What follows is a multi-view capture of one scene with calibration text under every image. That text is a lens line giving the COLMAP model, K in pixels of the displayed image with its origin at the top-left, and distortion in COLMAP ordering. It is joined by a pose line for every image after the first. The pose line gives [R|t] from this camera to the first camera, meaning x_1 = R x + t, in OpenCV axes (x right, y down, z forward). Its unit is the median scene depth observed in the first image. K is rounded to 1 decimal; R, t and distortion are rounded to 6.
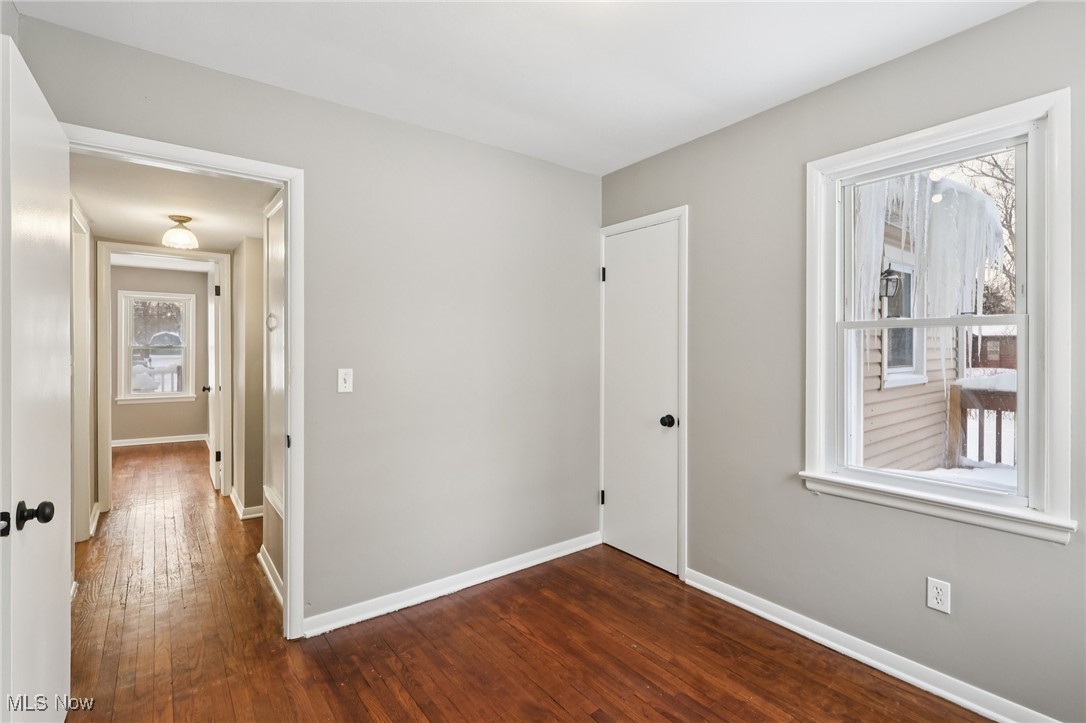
lens RADIAL K [[500.2, 0, 544.6], [0, 500.2, 352.9], [0, 0, 1]] dist [-0.002400, -0.000145]
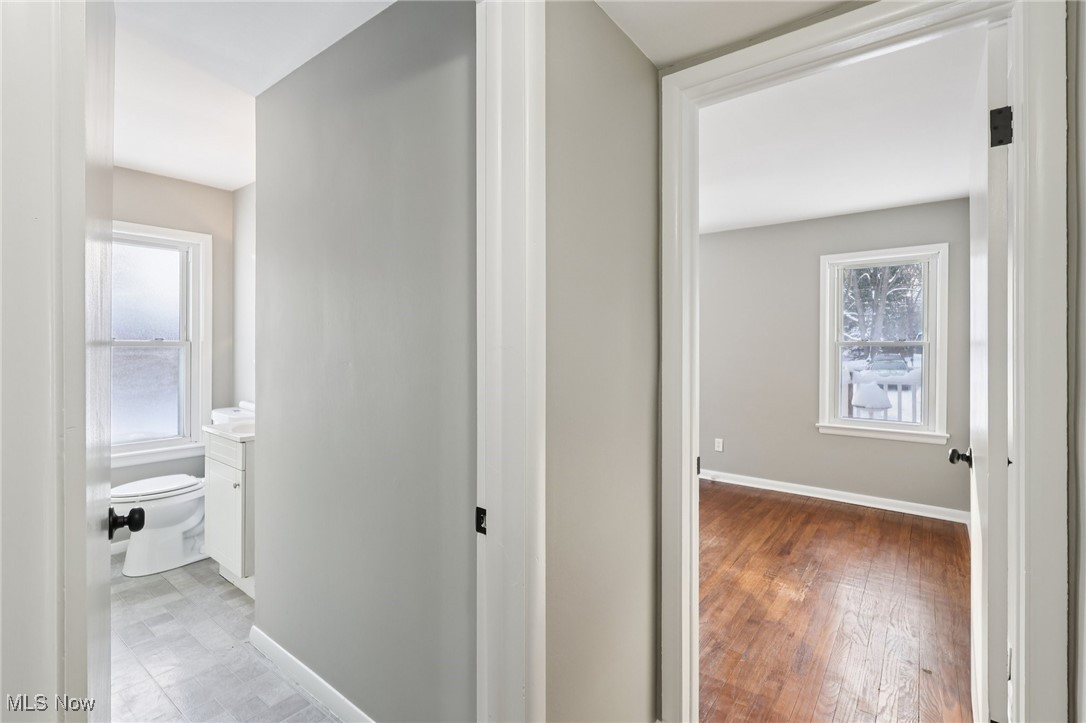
lens RADIAL K [[500.2, 0, 547.8], [0, 500.2, 345.9], [0, 0, 1]] dist [-0.002400, -0.000145]
pose [[0.261265, -0.003927, -0.965259, -0.304049], [-0.007660, 0.999952, -0.006141, -0.002013], [0.965237, 0.008998, 0.261222, 0.460690]]
